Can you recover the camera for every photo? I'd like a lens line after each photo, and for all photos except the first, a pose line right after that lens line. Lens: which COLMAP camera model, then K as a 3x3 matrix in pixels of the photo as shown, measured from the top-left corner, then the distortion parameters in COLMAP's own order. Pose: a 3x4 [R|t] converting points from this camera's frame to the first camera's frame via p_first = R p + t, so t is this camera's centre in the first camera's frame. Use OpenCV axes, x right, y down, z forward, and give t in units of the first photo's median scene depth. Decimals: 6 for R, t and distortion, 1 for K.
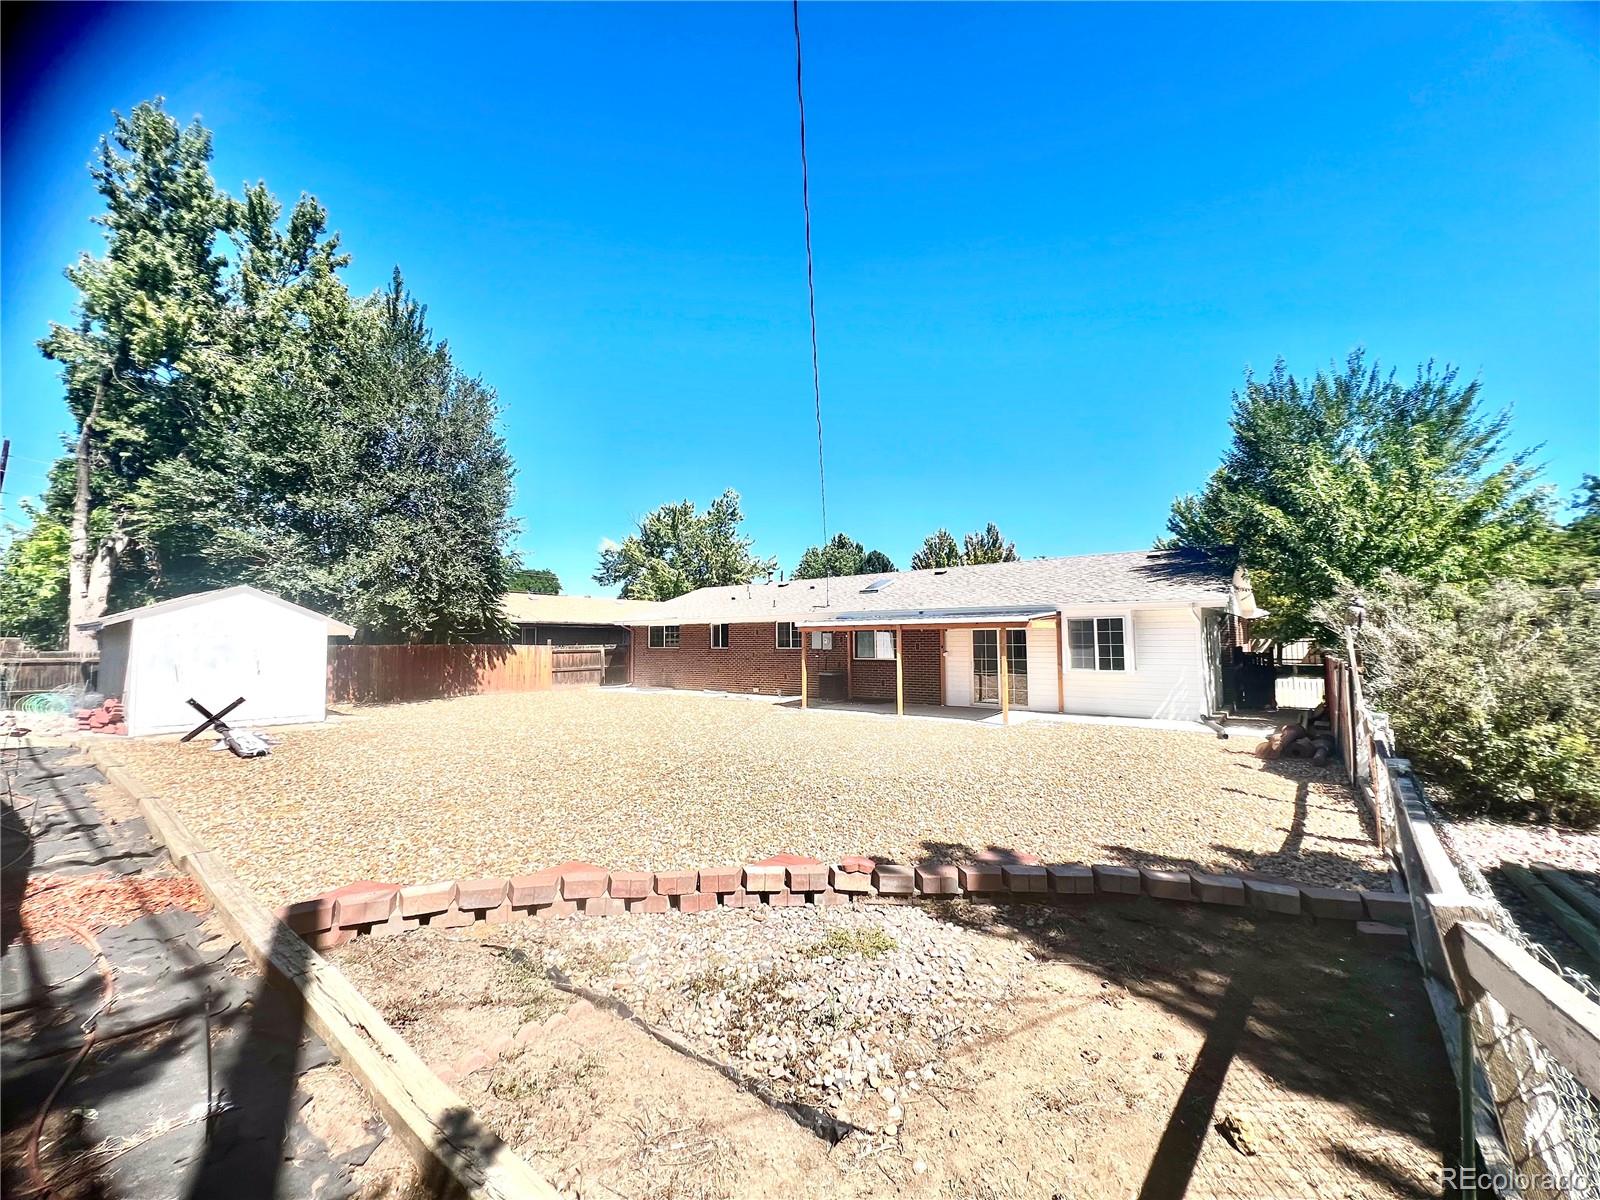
lens RADIAL K [[636.5, 0, 799.5], [0, 636.5, 595.3], [0, 0, 1]] dist [0.000633, 0.000238]
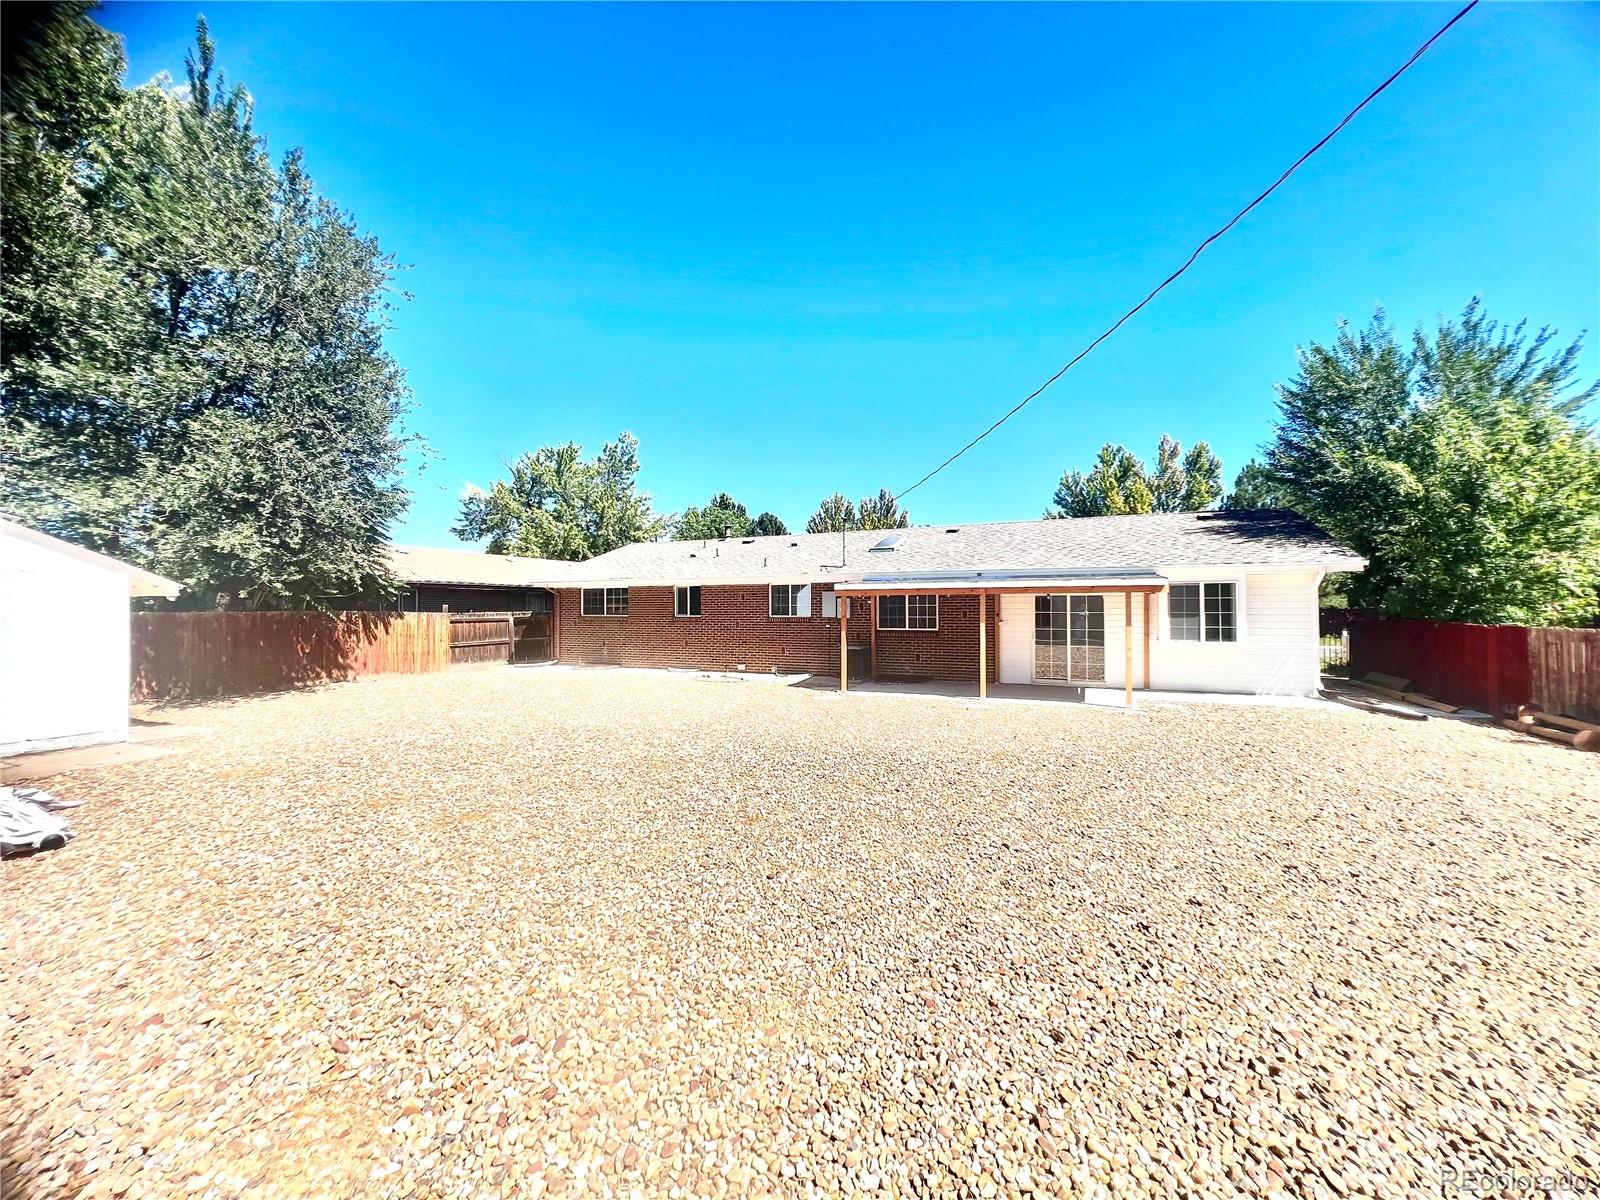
lens RADIAL K [[636.5, 0, 805.6], [0, 636.5, 598.0], [0, 0, 1]] dist [0.000633, 0.000238]
pose [[0.968010, 0.005633, 0.250847, -0.172841], [-0.019919, 0.998318, 0.054450, 0.011787], [-0.250119, -0.057705, 0.966494, 0.168312]]
